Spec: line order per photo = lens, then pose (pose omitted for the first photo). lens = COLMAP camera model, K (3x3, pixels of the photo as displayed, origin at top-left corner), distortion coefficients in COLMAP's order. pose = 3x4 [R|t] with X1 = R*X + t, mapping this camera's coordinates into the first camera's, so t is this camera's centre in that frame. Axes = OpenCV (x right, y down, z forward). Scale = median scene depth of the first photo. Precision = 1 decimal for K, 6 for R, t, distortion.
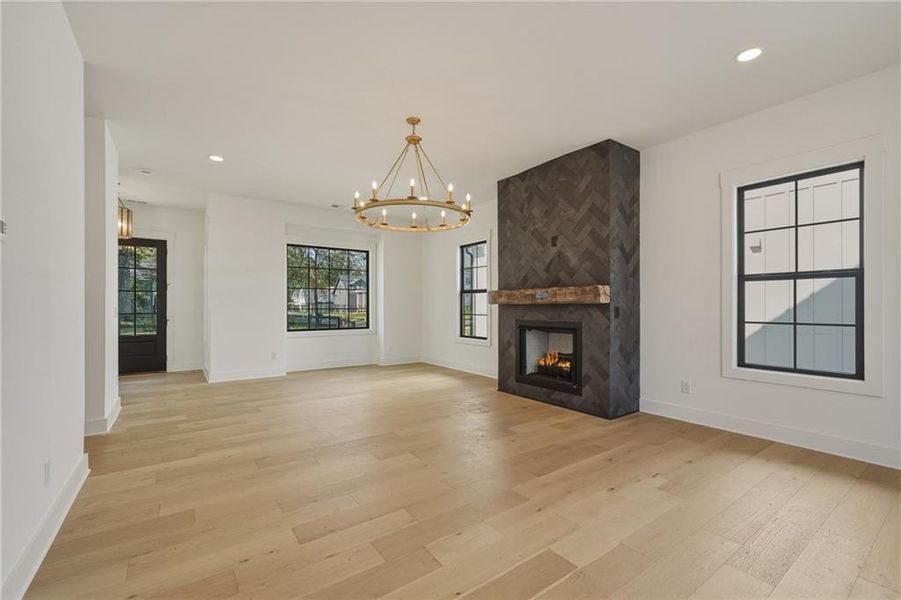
lens RADIAL K [[379.0, 0, 450.5], [0, 379.0, 300.0], [0, 0, 1]] dist [0.001392, 0.000184]
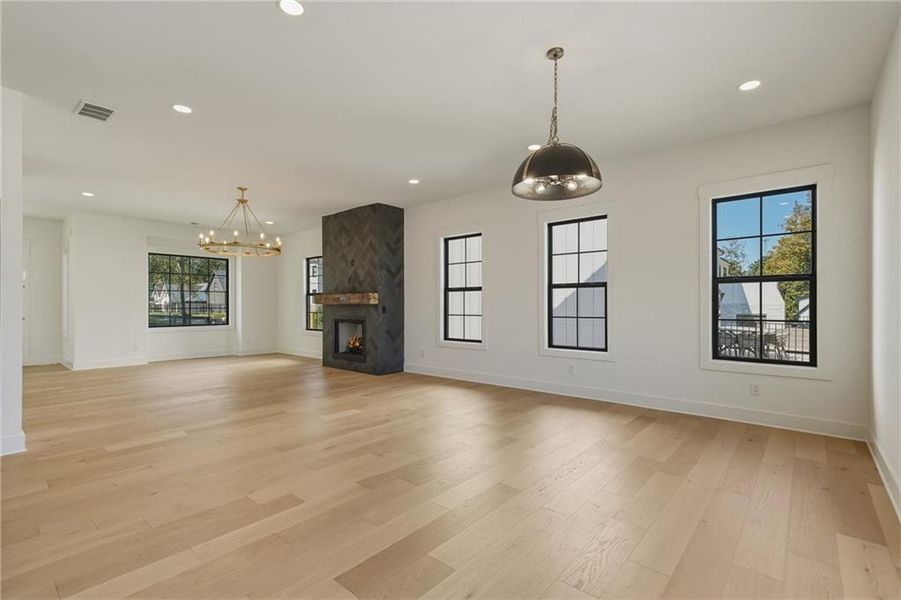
lens RADIAL K [[402.1, 0, 453.2], [0, 402.1, 293.3], [0, 0, 1]] dist [-0.001172, -0.000072]
pose [[0.970245, -0.006564, 0.242037, 0.267251], [0.007325, 0.999971, -0.002246, -0.026541], [-0.242015, 0.003952, 0.970264, -0.634053]]
